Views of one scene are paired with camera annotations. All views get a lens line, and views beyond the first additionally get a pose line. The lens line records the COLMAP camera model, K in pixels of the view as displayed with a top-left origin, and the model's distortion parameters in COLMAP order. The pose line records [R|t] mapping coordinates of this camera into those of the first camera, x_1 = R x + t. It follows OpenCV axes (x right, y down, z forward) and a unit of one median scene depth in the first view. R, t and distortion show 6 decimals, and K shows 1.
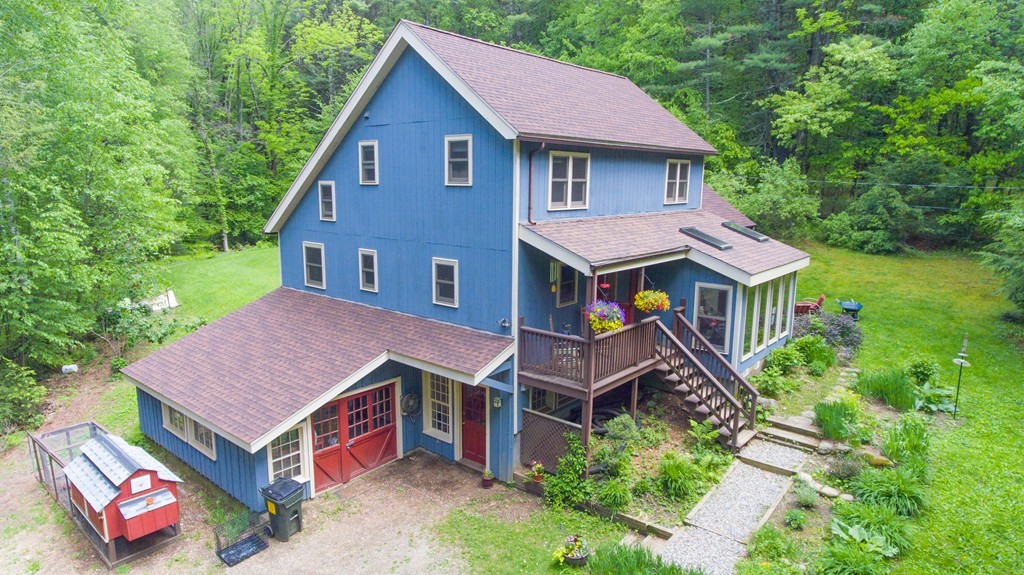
lens RADIAL K [[590.7, 0, 516.5], [0, 590.7, 279.7], [0, 0, 1]] dist [0.000871, 0.000132]
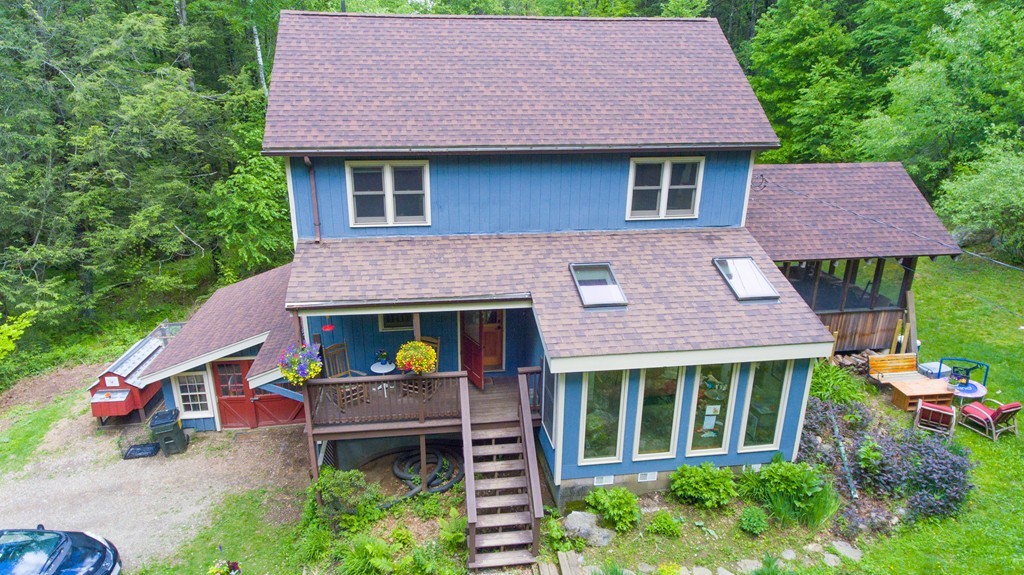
lens RADIAL K [[590.7, 0, 516.5], [0, 590.7, 279.7], [0, 0, 1]] dist [0.000871, 0.000132]
pose [[0.757295, 0.199408, -0.621885, 0.798065], [-0.113528, 0.977942, 0.175331, -0.218264], [0.643130, -0.062176, 0.763229, 0.458825]]
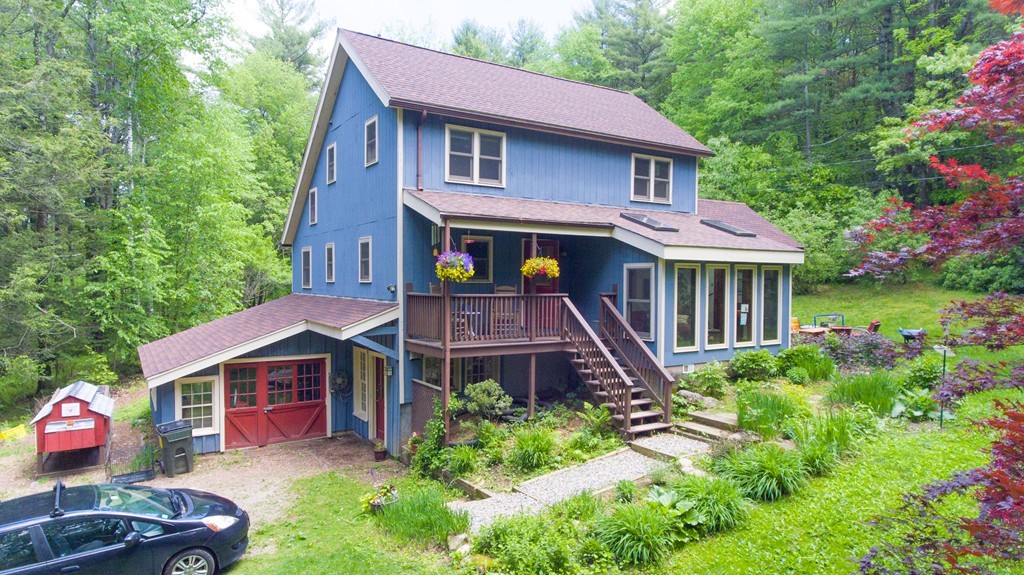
lens RADIAL K [[593.5, 0, 512.0], [0, 593.5, 287.5], [0, 0, 1]] dist [-0.000592, -0.000583]
pose [[0.955485, -0.001494, -0.295037, 0.451490], [-0.042730, 0.988744, -0.143388, 0.198520], [0.291930, 0.149612, 0.944666, 0.094046]]
